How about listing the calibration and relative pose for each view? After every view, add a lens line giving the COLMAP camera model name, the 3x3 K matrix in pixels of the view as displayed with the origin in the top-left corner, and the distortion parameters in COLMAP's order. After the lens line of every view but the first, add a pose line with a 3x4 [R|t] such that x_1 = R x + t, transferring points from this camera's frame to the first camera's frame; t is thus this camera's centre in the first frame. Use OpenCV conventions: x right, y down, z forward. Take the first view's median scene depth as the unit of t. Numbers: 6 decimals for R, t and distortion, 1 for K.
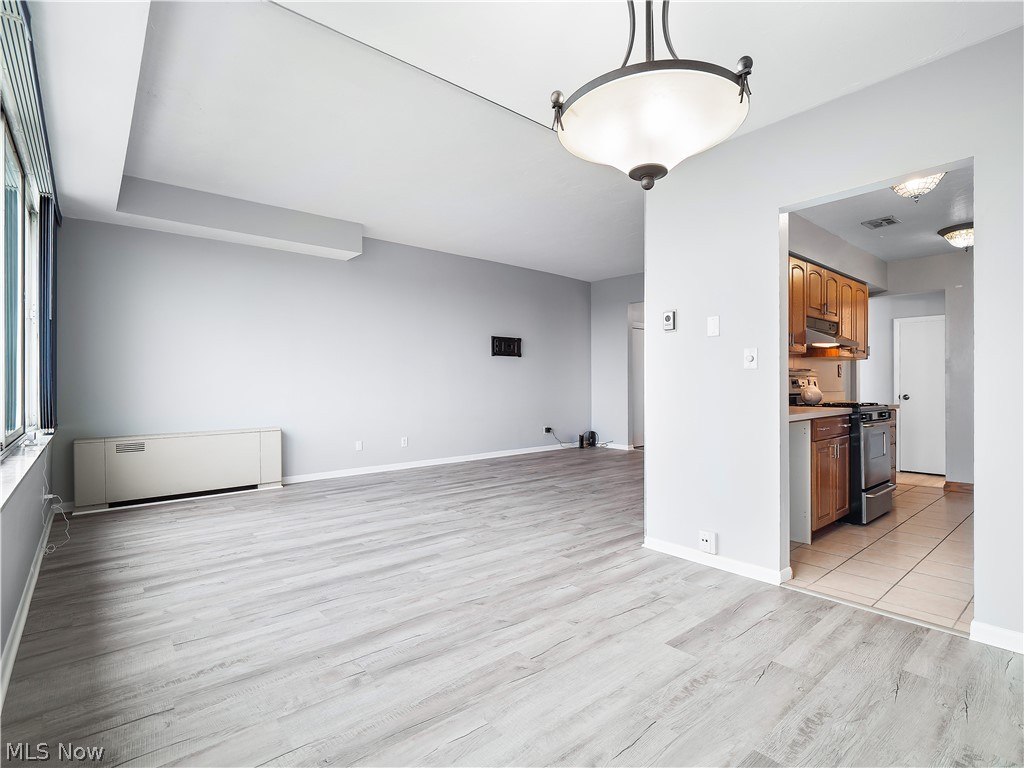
lens RADIAL K [[503.7, 0, 516.9], [0, 503.7, 374.7], [0, 0, 1]] dist [0.018483, -0.014694]
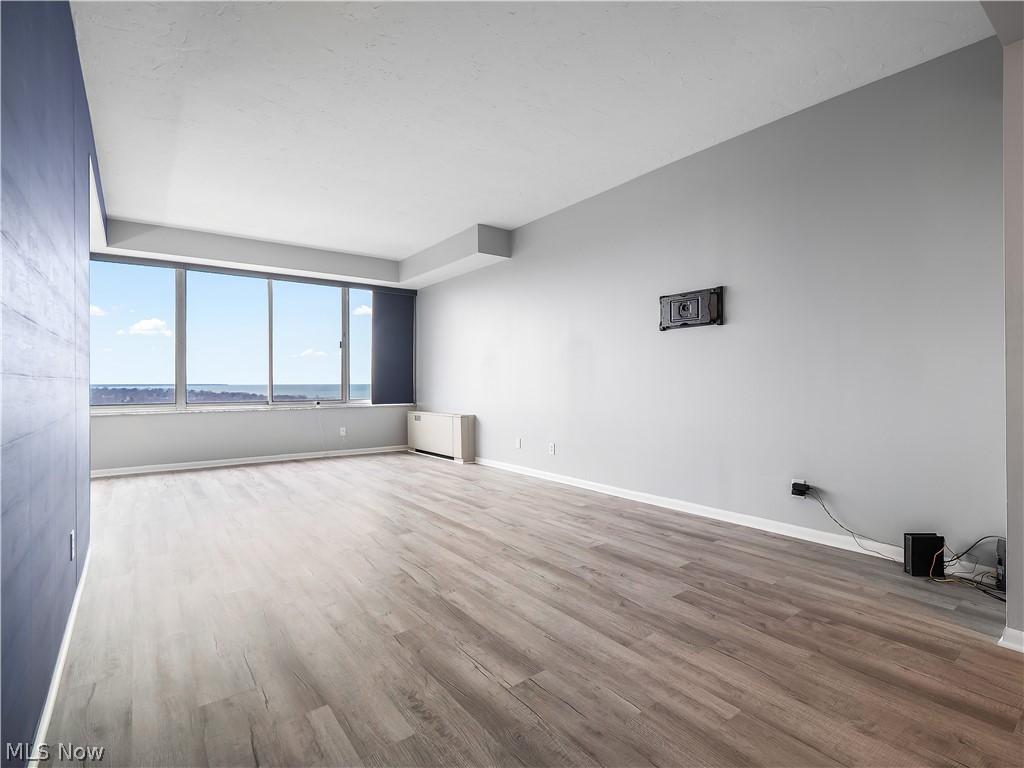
lens RADIAL K [[498.0, 0, 513.9], [0, 498.0, 386.1], [0, 0, 1]] dist [-0.000989, -0.001283]
pose [[-0.053274, 0.010059, -0.998529, 1.299024], [0.020137, 0.999757, 0.008997, 0.042345], [0.998377, -0.019628, -0.053464, 2.092728]]
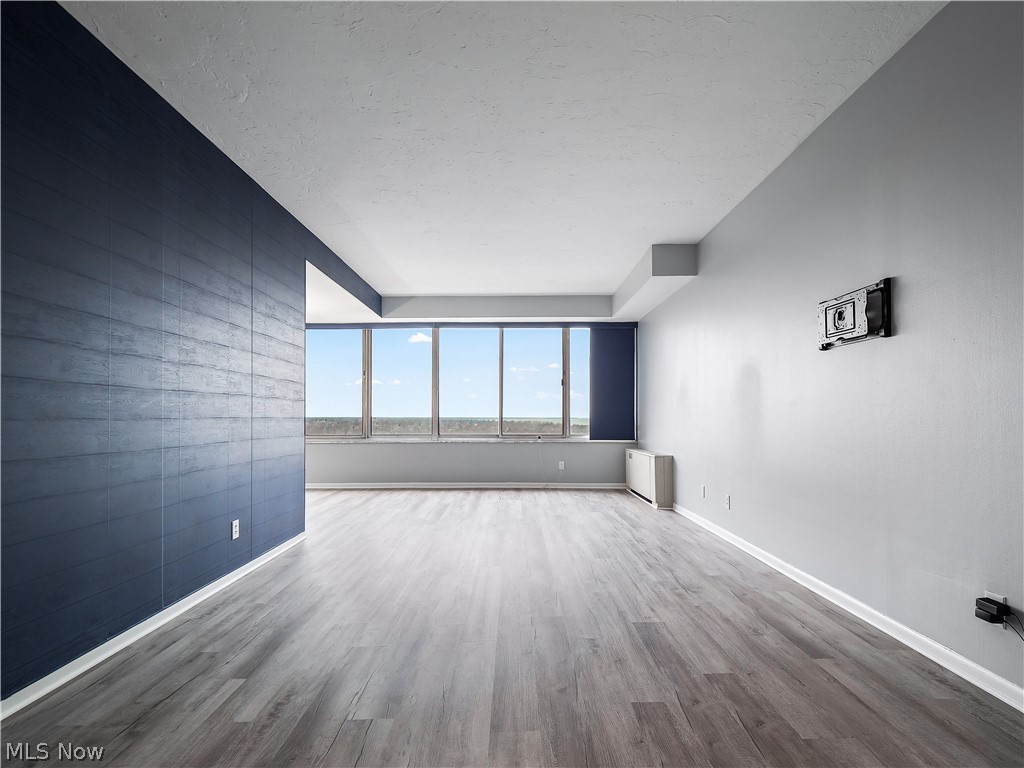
lens RADIAL K [[510.1, 0, 515.1], [0, 510.1, 413.0], [0, 0, 1]] dist [-0.001005, -0.001534]
pose [[-0.643720, -0.002965, -0.765256, 1.062338], [0.015196, 0.999746, -0.016656, 0.041579], [0.765111, -0.022351, -0.643511, 2.616987]]
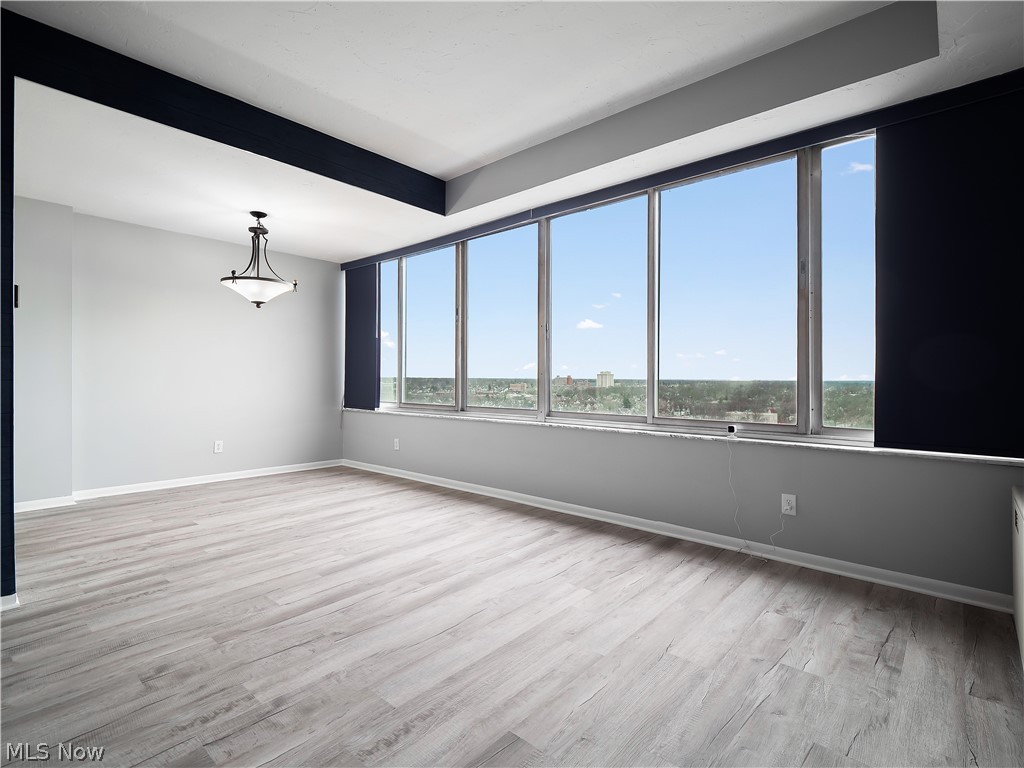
lens RADIAL K [[503.7, 0, 516.9], [0, 503.7, 374.7], [0, 0, 1]] dist [0.018483, -0.014694]
pose [[-0.988732, -0.002413, -0.149674, -0.378937], [0.001157, 0.999717, -0.023760, 0.034944], [0.149689, -0.023665, -0.988450, 2.045934]]
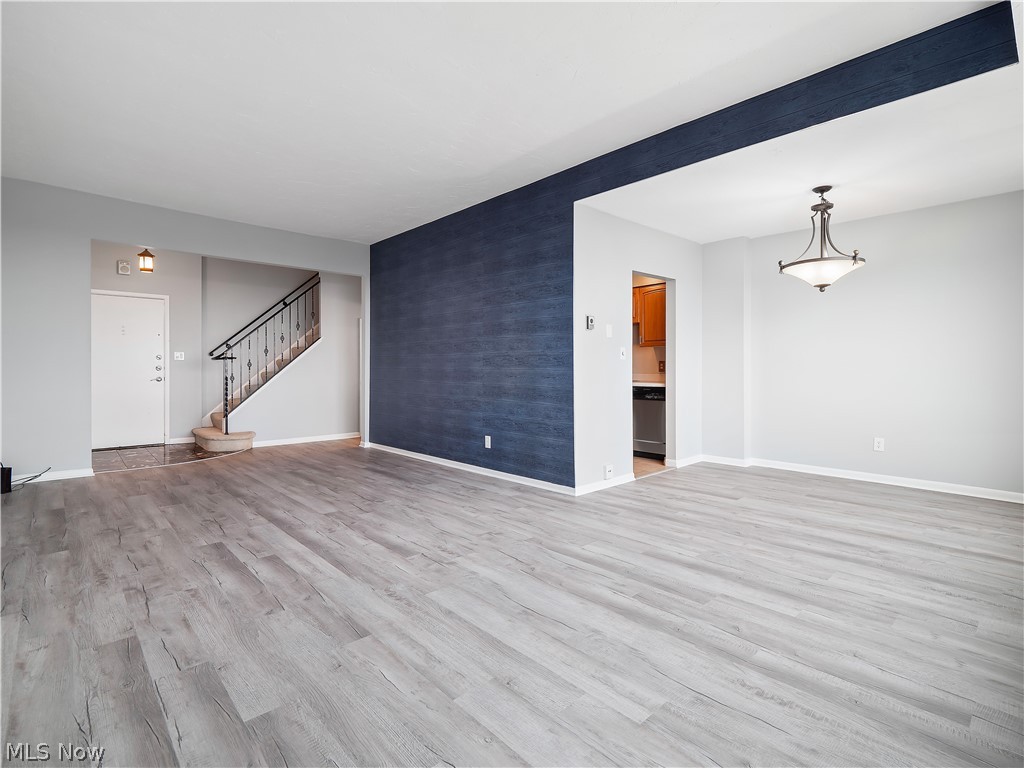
lens RADIAL K [[501.6, 0, 514.2], [0, 501.6, 367.8], [0, 0, 1]] dist [-0.001222, 0.000404]
pose [[-0.043950, 0.001593, 0.999032, -1.135770], [-0.016536, 0.999861, -0.002321, 0.024184], [-0.998897, -0.016622, -0.043917, 1.369808]]
